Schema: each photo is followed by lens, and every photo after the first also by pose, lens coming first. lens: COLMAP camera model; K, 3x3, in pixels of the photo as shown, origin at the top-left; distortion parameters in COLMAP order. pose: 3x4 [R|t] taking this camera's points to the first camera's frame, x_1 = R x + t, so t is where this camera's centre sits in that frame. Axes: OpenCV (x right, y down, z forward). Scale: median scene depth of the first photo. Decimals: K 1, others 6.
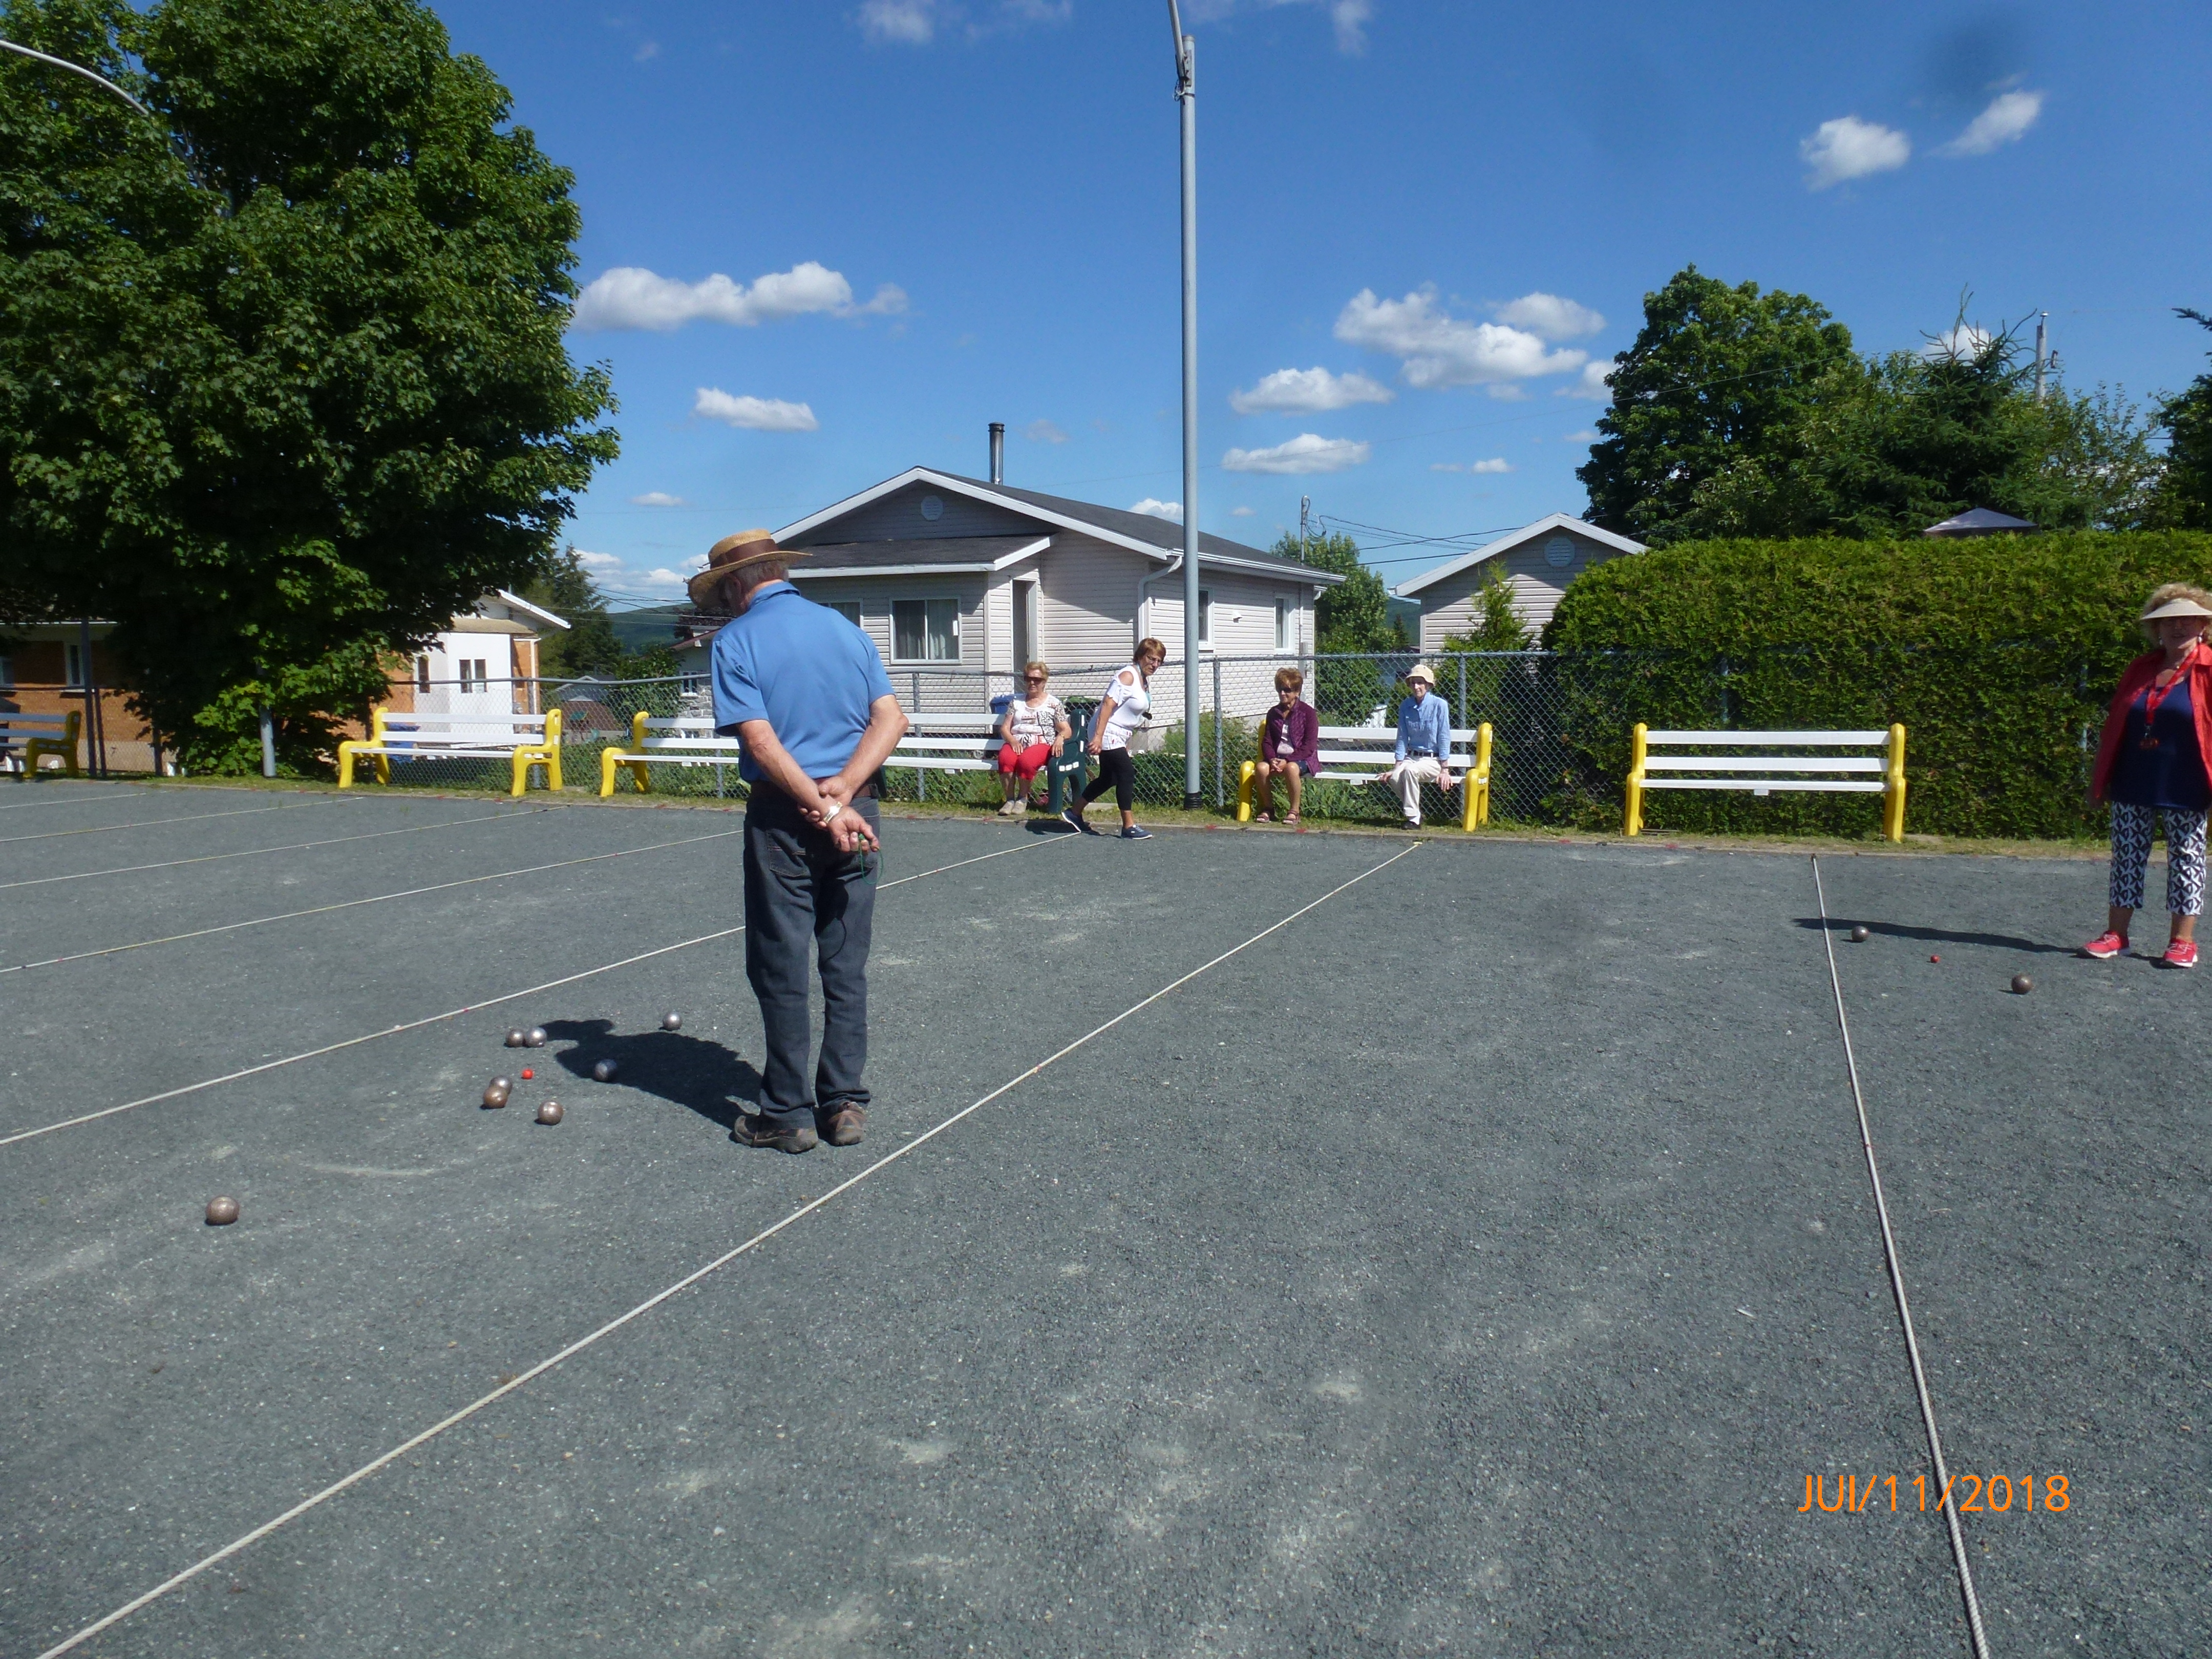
lens RADIAL K [[1598.1, 0, 1123.6], [0, 1598.1, 811.3], [0, 0, 1]] dist [-0.058227, 0.023519]
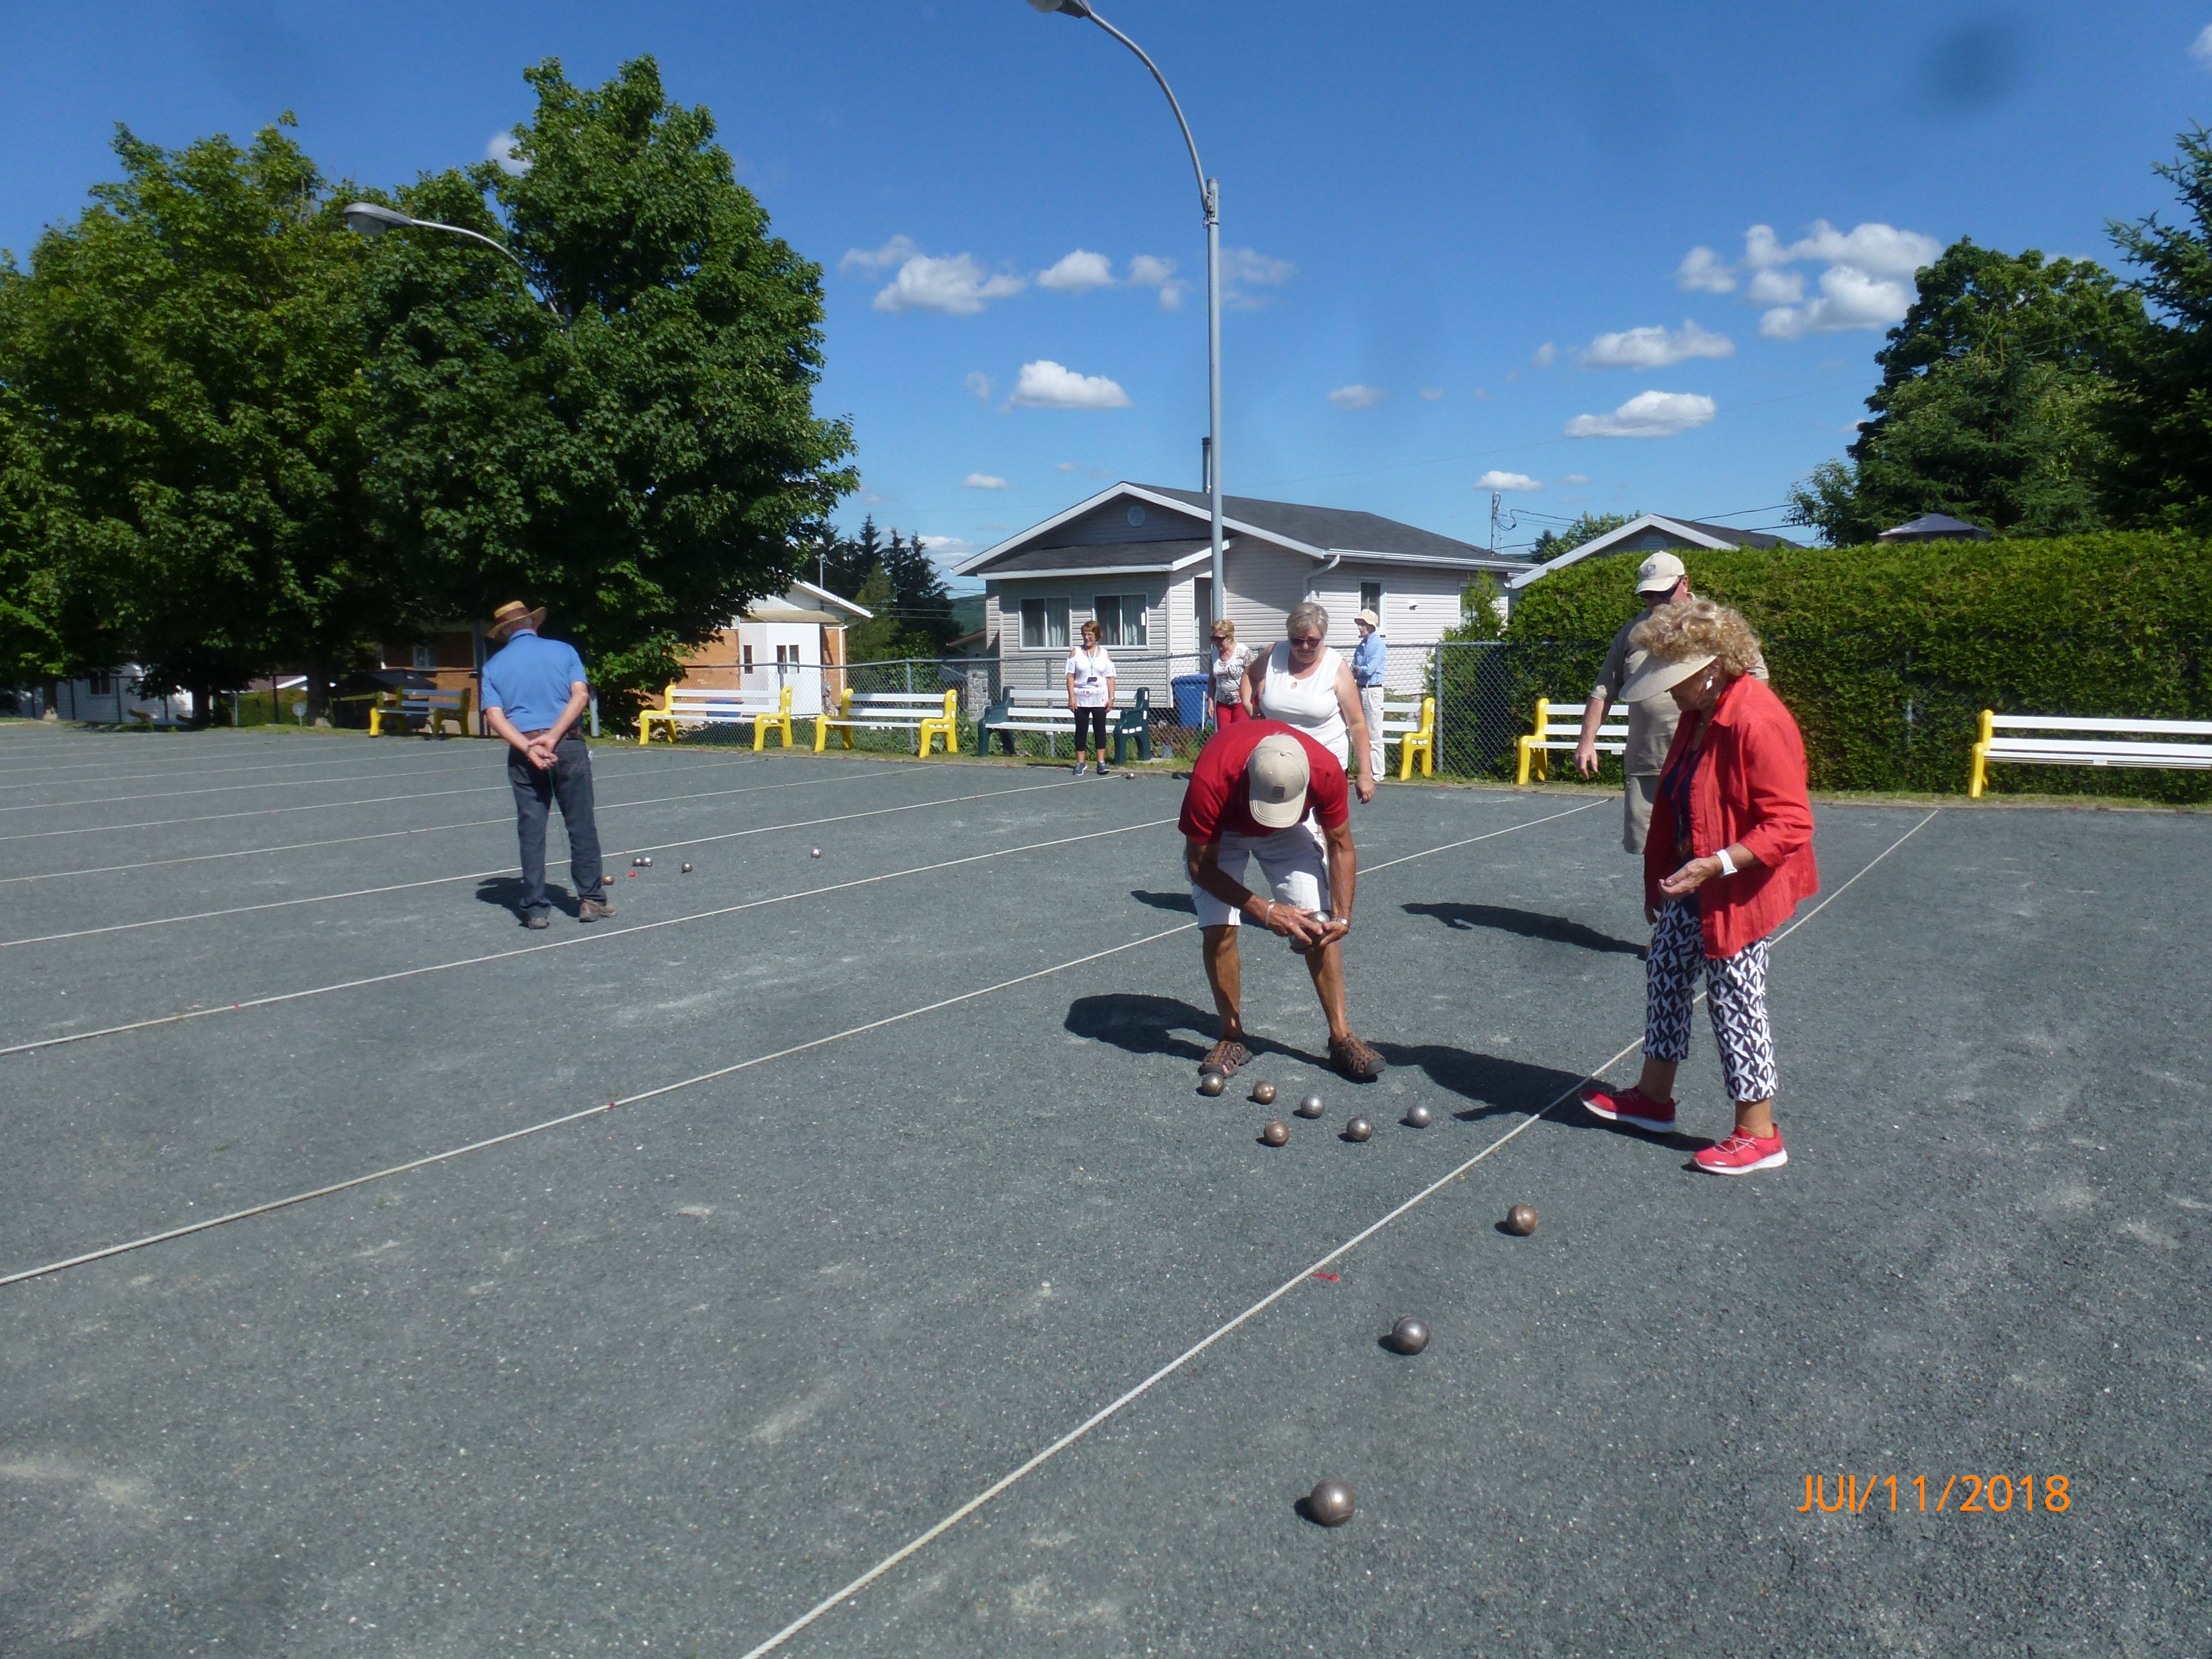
lens RADIAL K [[1598.1, 0, 1096.6], [0, 1598.1, 826.2], [0, 0, 1]] dist [-0.058227, 0.023519]
pose [[0.973839, 0.020564, -0.226307, 0.199111], [-0.015589, 0.999596, 0.023751, 0.016781], [0.226704, -0.019602, 0.973766, -0.247688]]
